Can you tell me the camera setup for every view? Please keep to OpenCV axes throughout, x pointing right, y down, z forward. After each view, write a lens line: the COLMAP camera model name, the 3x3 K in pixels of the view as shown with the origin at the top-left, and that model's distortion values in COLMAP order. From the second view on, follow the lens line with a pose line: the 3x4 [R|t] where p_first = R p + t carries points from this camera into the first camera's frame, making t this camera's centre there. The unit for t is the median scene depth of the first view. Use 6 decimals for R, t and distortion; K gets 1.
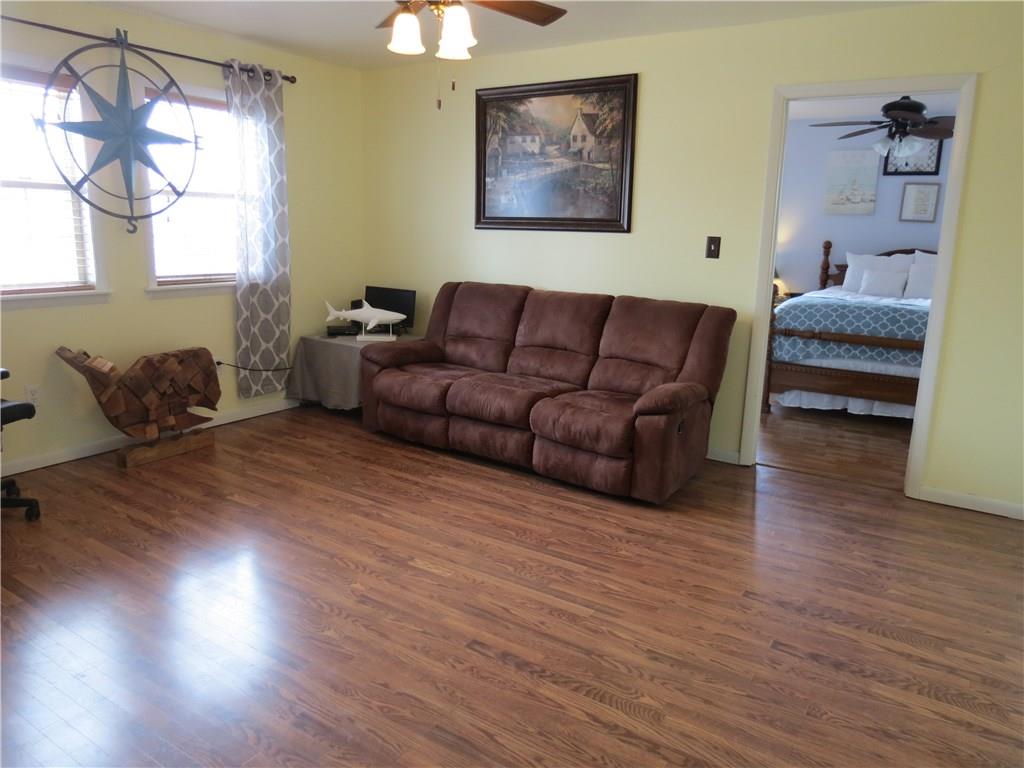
lens RADIAL K [[719.7, 0, 512.0], [0, 719.7, 384.0], [0, 0, 1]] dist [-0.042385, 0.007549]
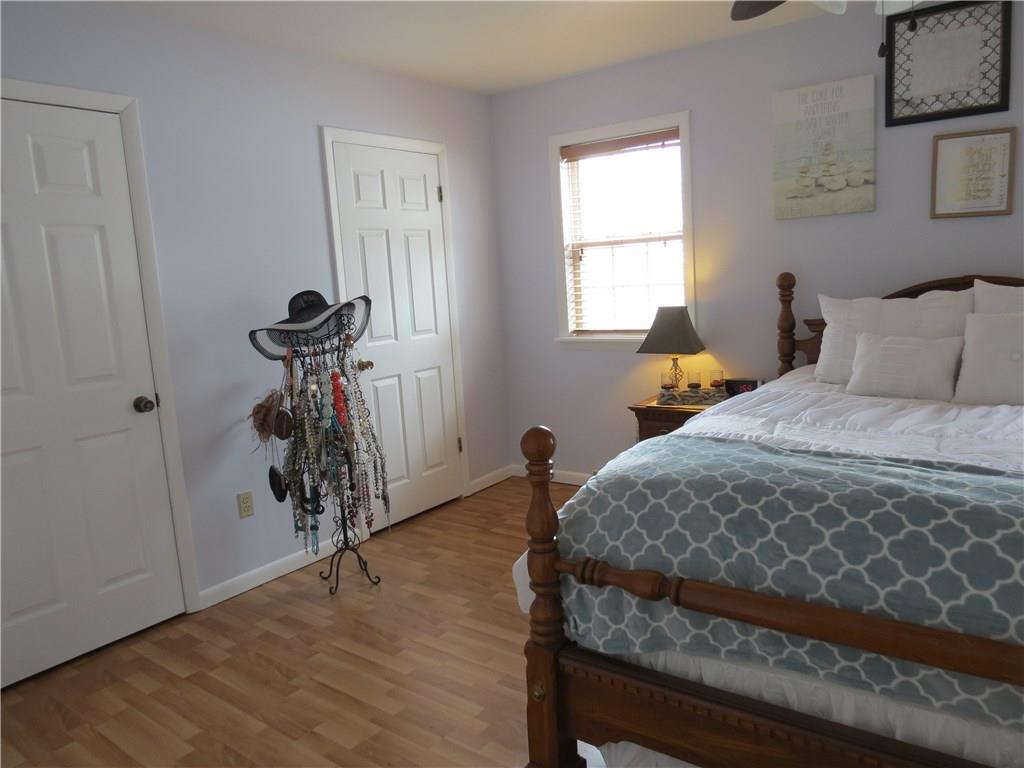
lens RADIAL K [[719.7, 0, 512.0], [0, 719.7, 384.0], [0, 0, 1]] dist [-0.042385, 0.007549]
pose [[0.994556, -0.072592, -0.074758, 0.307832], [0.067612, 0.995451, -0.067129, -0.112249], [0.079291, 0.061709, 0.994940, 0.538335]]
